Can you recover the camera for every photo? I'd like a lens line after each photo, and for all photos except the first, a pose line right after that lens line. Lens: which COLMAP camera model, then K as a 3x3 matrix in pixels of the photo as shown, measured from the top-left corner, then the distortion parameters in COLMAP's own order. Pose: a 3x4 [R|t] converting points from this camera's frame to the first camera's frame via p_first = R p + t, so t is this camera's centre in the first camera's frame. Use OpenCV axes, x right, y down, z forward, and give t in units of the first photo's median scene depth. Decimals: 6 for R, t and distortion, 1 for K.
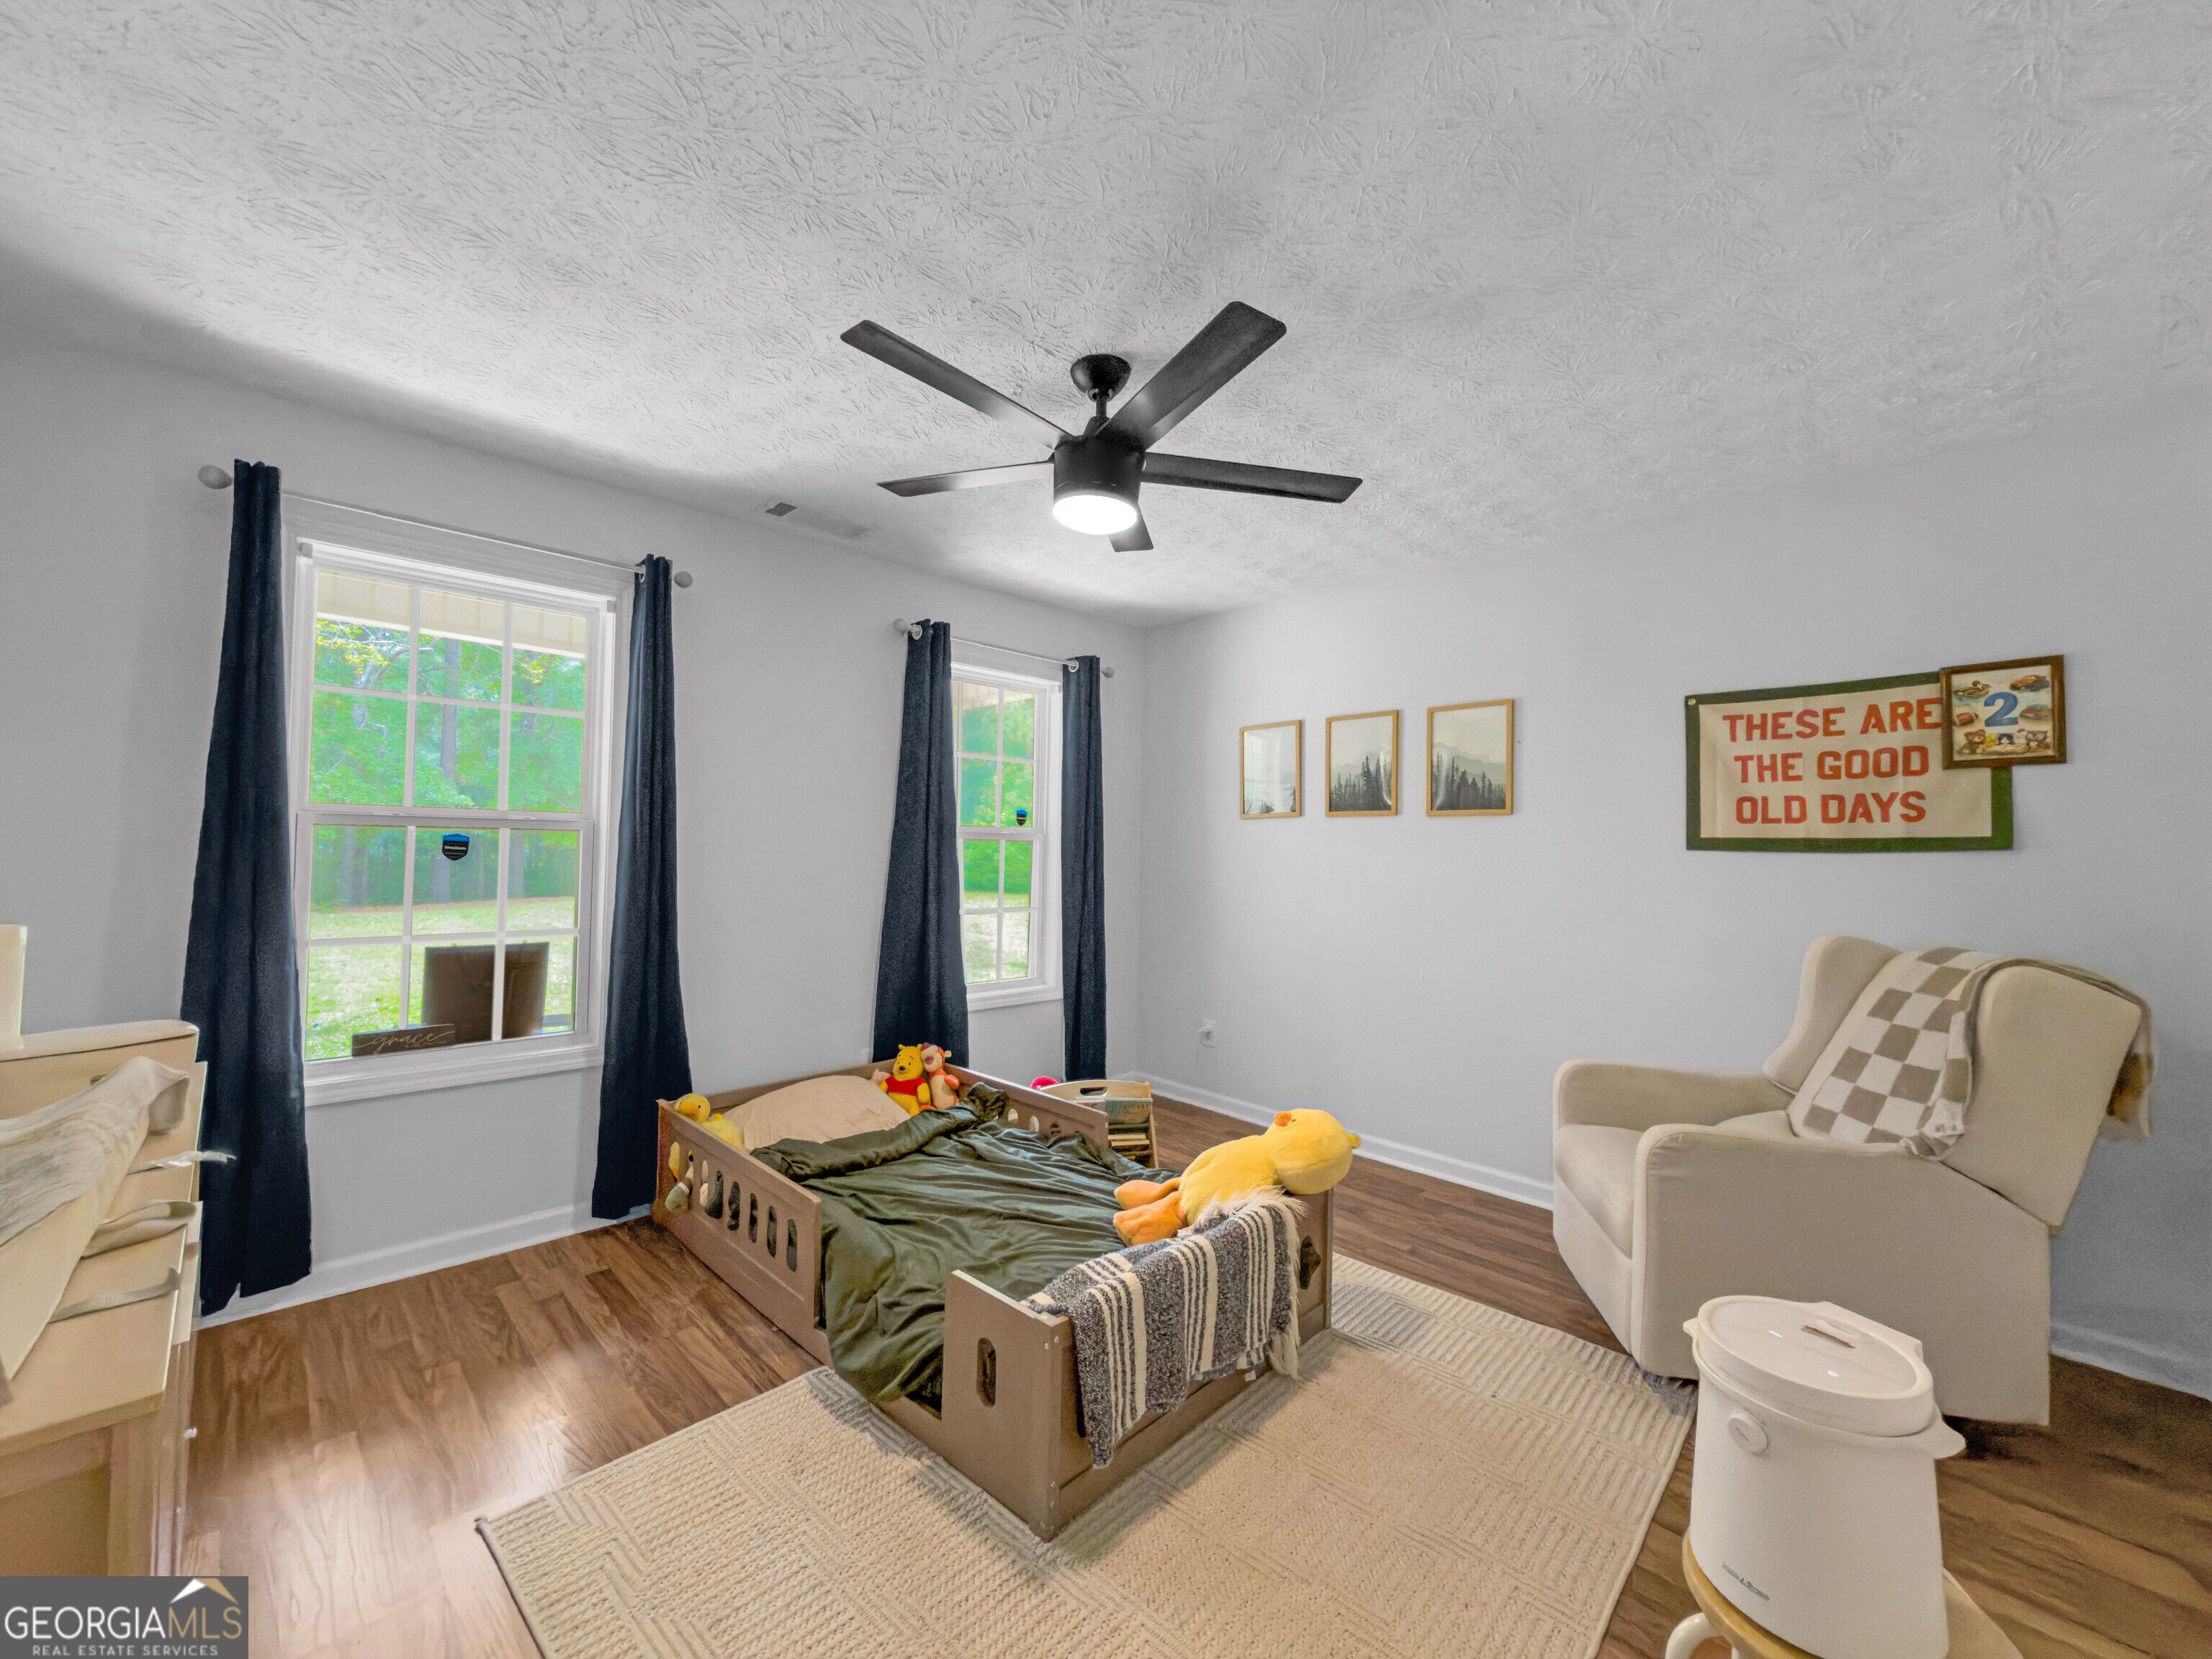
lens RADIAL K [[891.5, 0, 1105.8], [0, 891.5, 824.4], [0, 0, 1]] dist [0.000000, -0.000270]
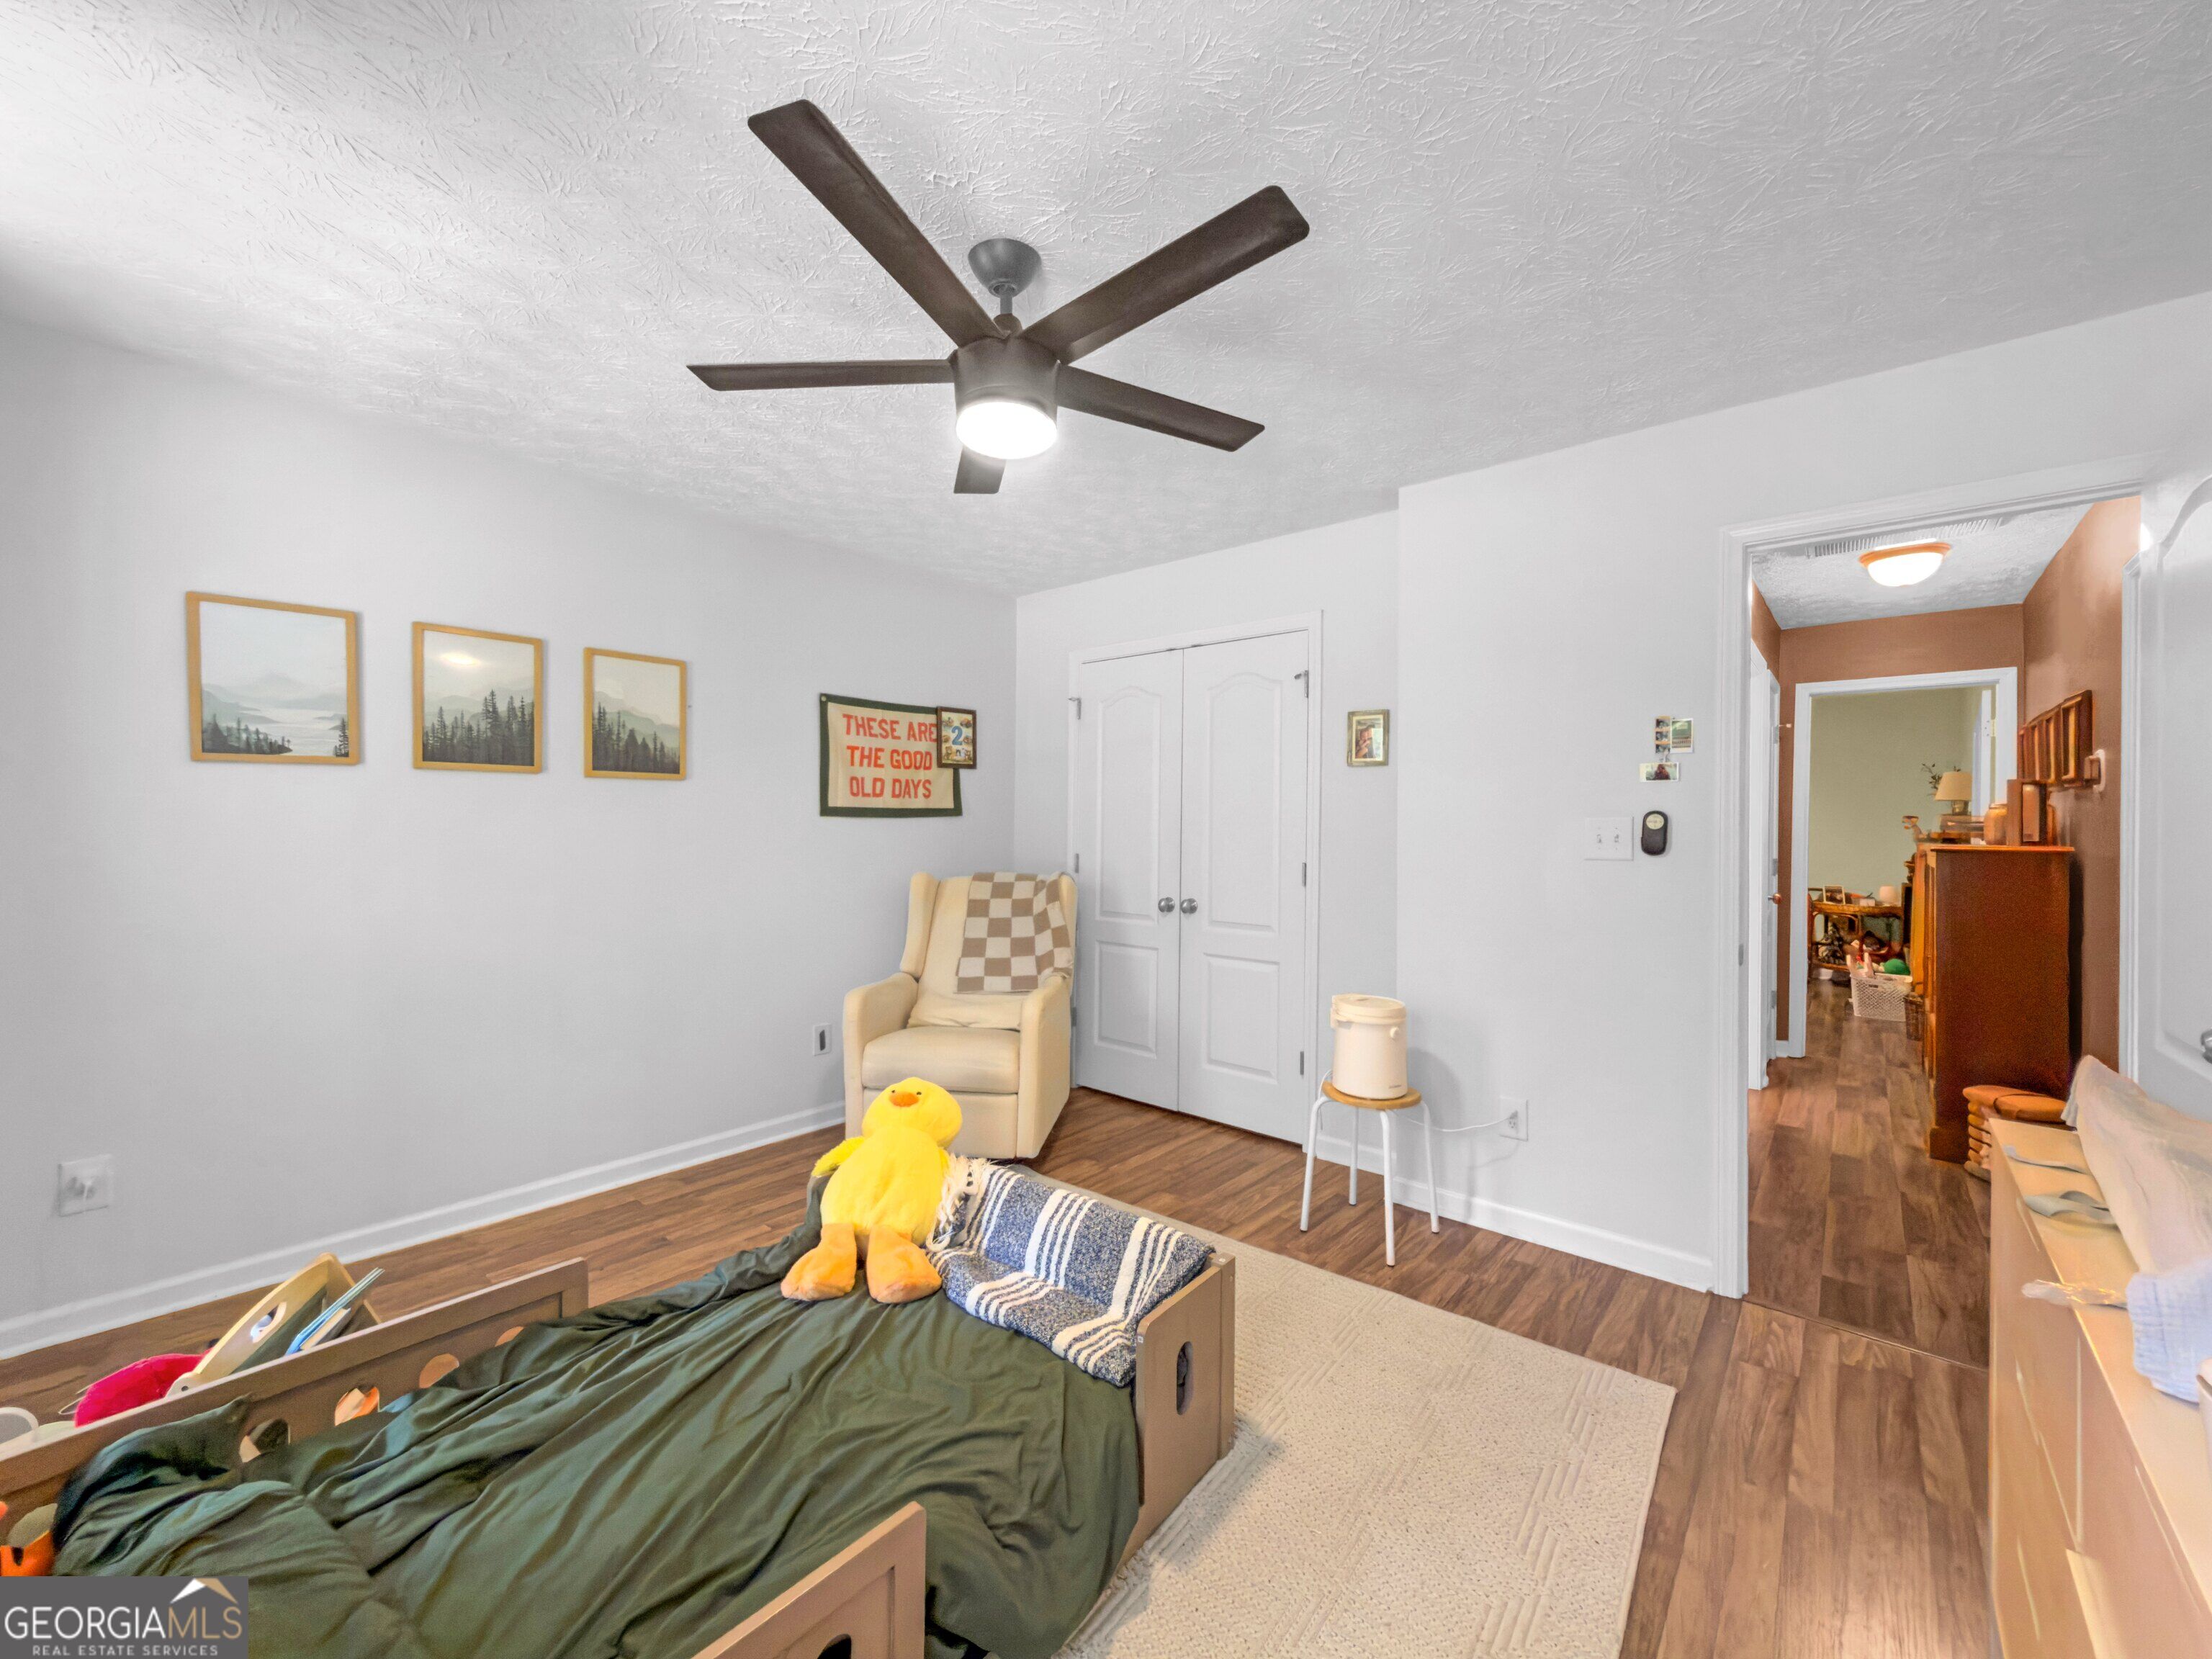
lens RADIAL K [[891.5, 0, 1105.8], [0, 891.5, 824.4], [0, 0, 1]] dist [0.000000, -0.000270]
pose [[-0.095819, -0.017954, 0.995237, -0.682239], [-0.035507, 0.999263, 0.014608, 0.008340], [-0.994765, -0.033938, -0.096386, 0.767701]]
